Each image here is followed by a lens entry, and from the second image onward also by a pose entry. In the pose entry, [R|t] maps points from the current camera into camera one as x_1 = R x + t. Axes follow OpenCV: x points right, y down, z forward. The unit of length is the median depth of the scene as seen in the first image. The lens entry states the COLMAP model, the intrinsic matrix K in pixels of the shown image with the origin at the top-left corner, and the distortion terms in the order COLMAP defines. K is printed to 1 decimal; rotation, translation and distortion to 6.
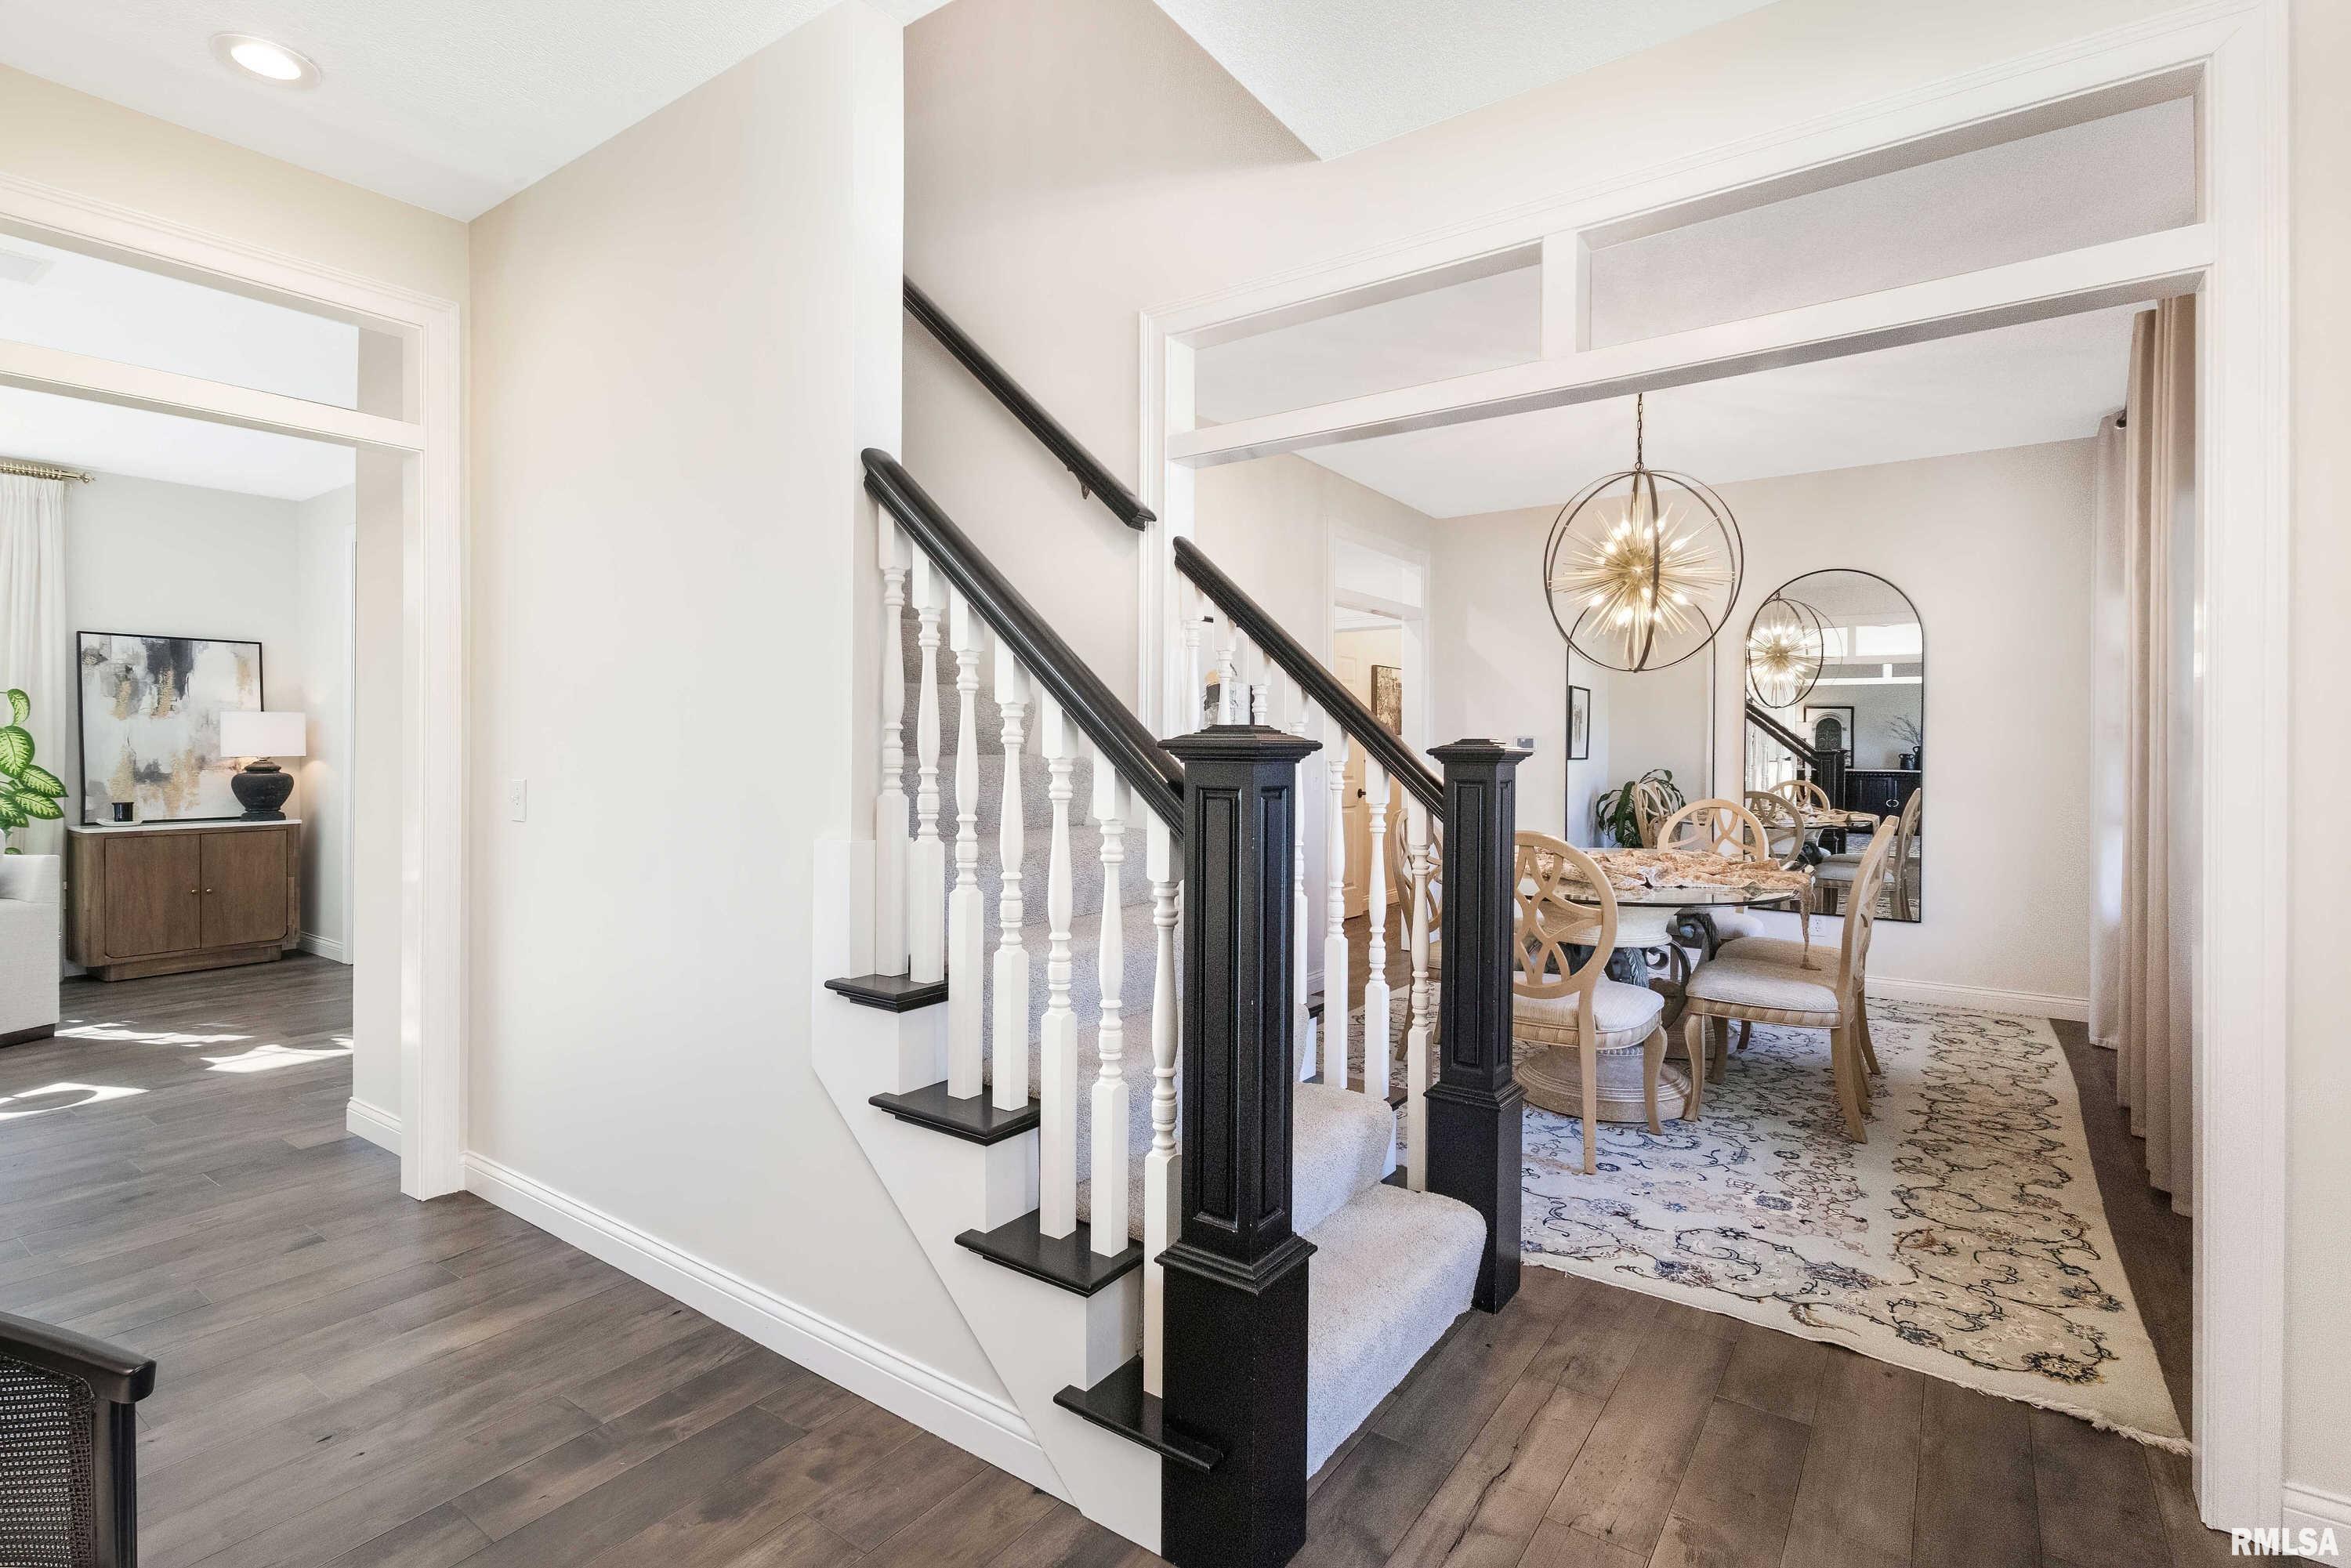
lens RADIAL K [[1098.3, 0, 1173.9], [0, 1098.3, 748.4], [0, 0, 1]] dist [-0.010729, 0.004728]
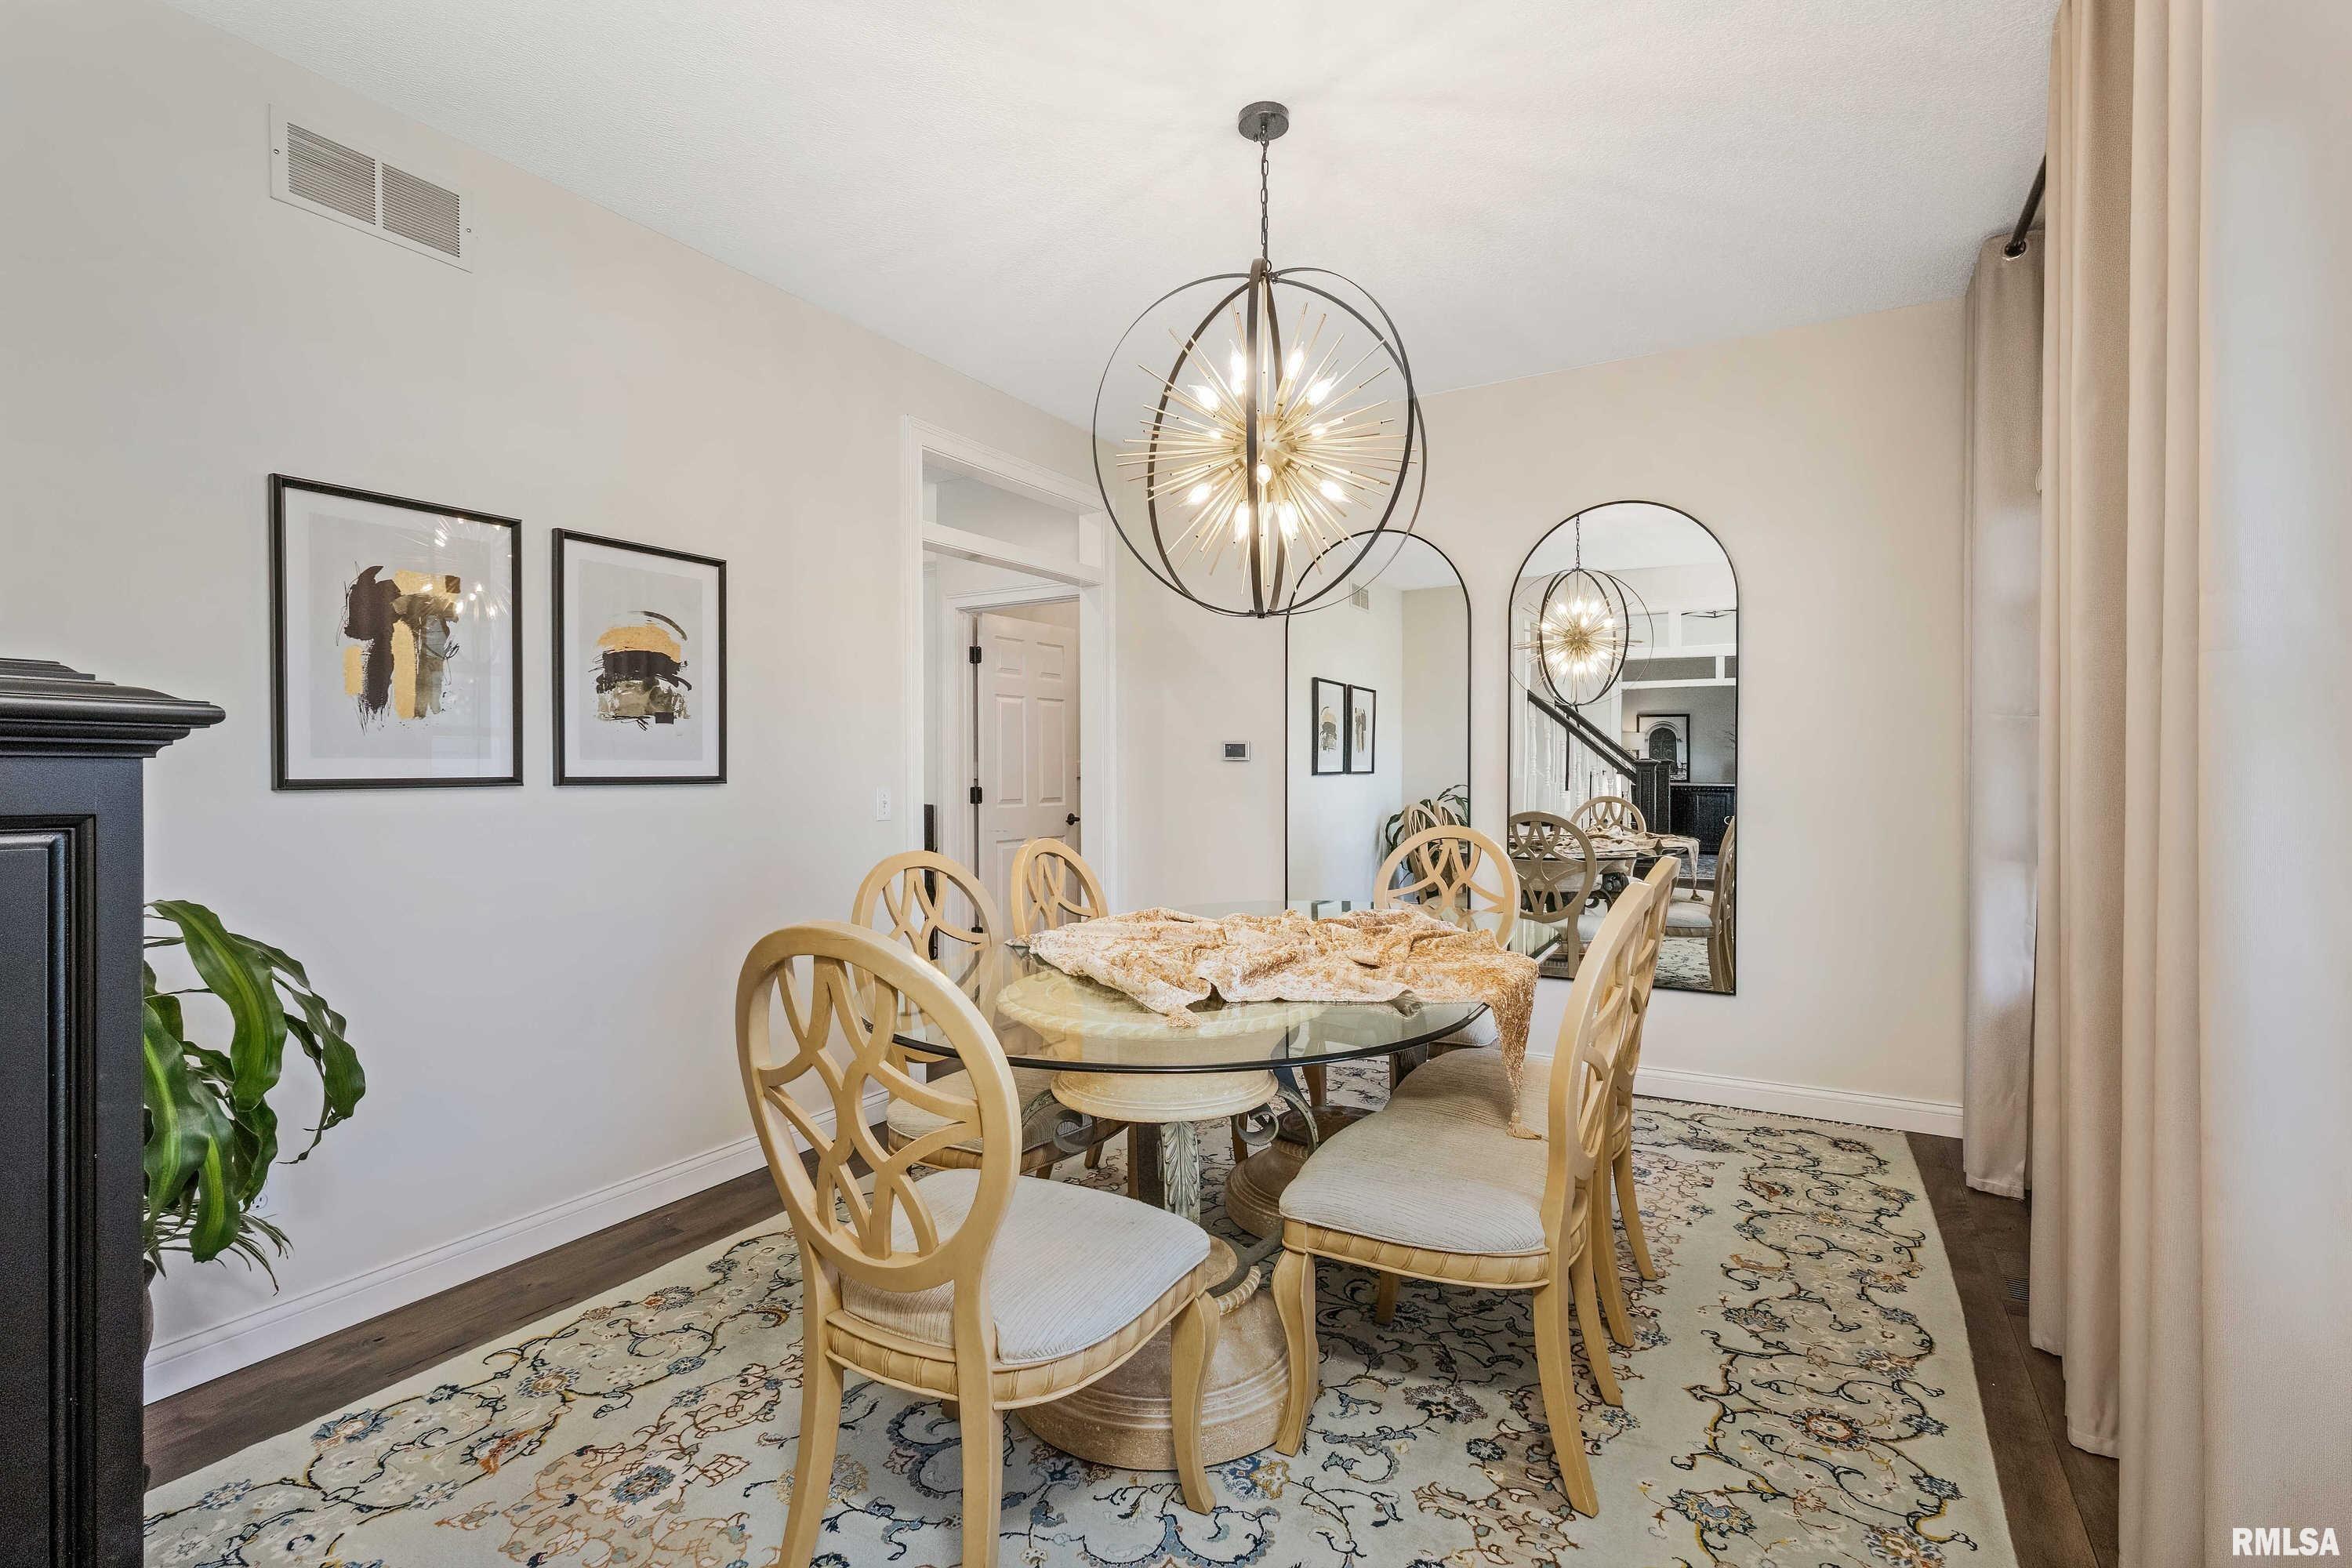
lens RADIAL K [[1098.8, 0, 1166.5], [0, 1098.8, 784.7], [0, 0, 1]] dist [-0.010729, 0.004728]
pose [[0.995212, -0.010036, 0.097225, 0.289523], [0.008742, 0.999868, 0.013720, 0.010933], [-0.097349, -0.012804, 0.995168, 0.385941]]
